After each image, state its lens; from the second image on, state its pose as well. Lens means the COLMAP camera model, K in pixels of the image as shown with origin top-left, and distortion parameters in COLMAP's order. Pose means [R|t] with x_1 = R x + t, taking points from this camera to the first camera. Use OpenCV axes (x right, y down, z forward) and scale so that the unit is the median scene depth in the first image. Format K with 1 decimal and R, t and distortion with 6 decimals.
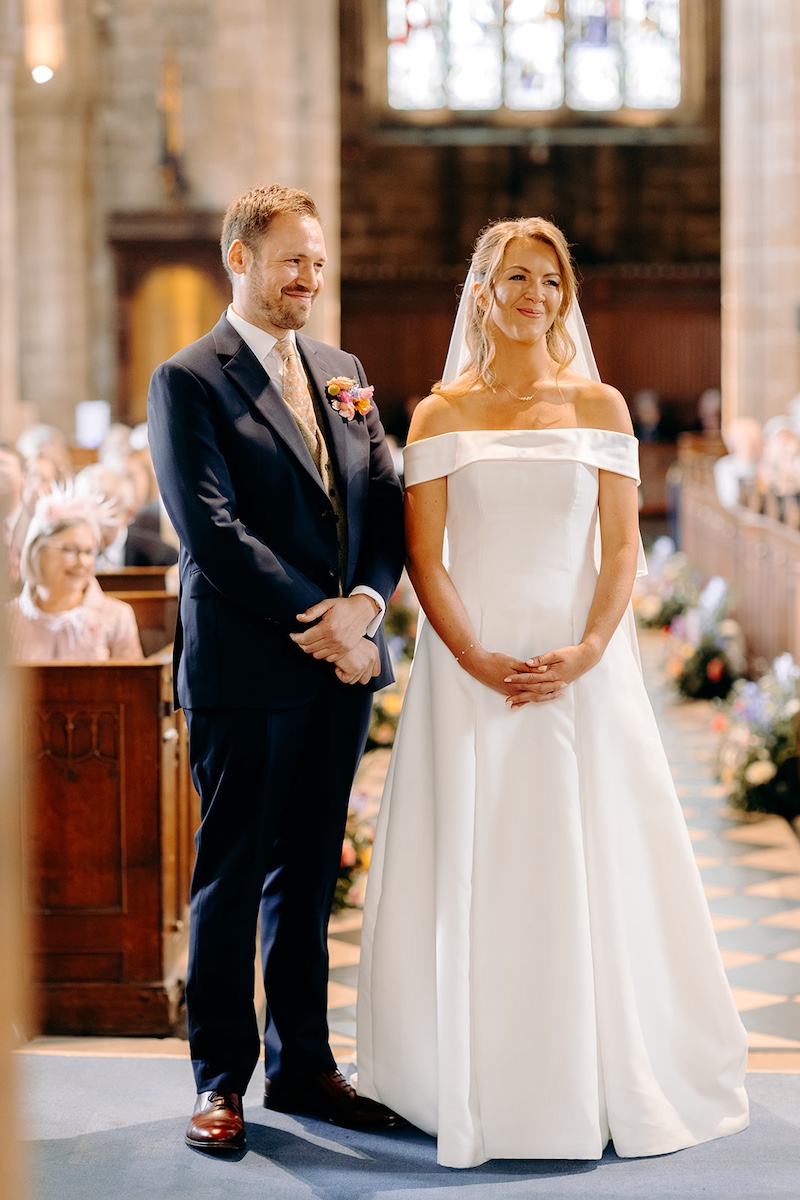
lens RADIAL K [[2859.5, 0, 400.0], [0, 2859.5, 600.0], [0, 0, 1]] dist [-0.015167, 0.310724]
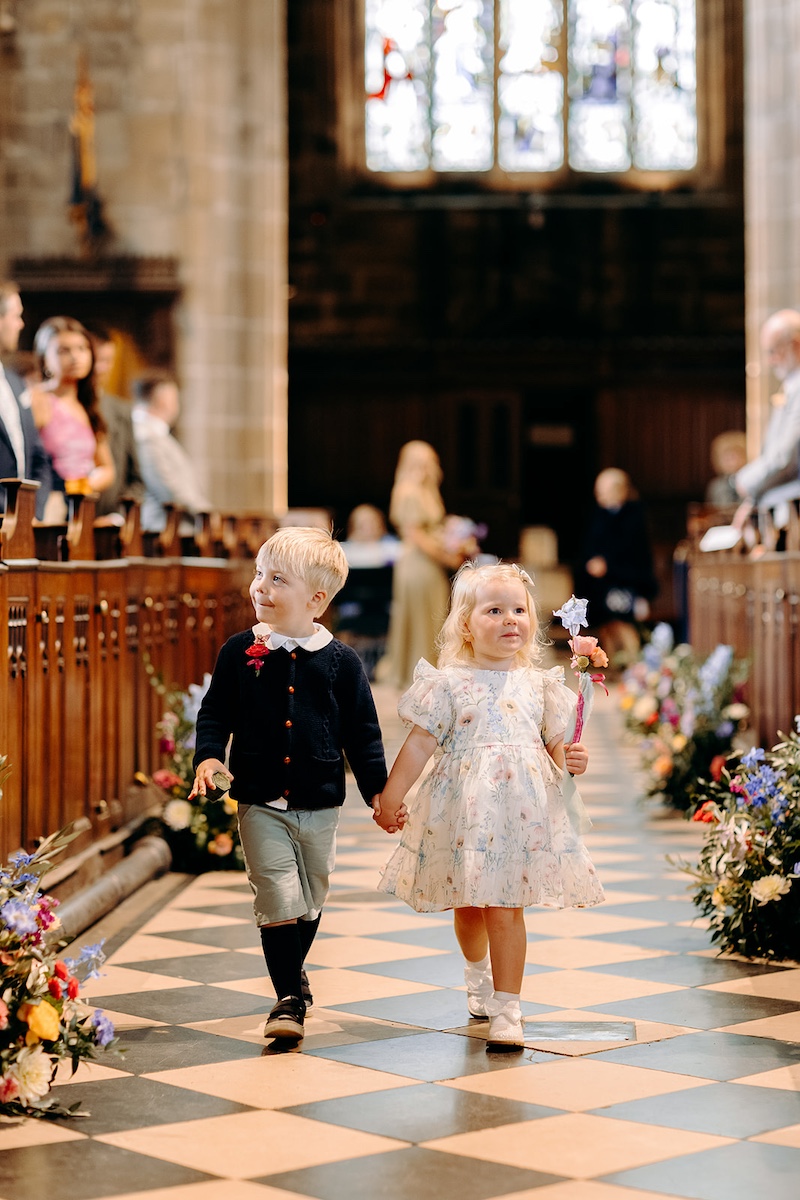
lens RADIAL K [[2859.5, 0, 400.0], [0, 2859.5, 600.0], [0, 0, 1]] dist [-0.015167, 0.310724]
pose [[0.999883, -0.001620, -0.015203, 0.020218], [0.000678, 0.998091, -0.061760, 0.013174], [0.015274, 0.061743, 0.997975, 0.136158]]
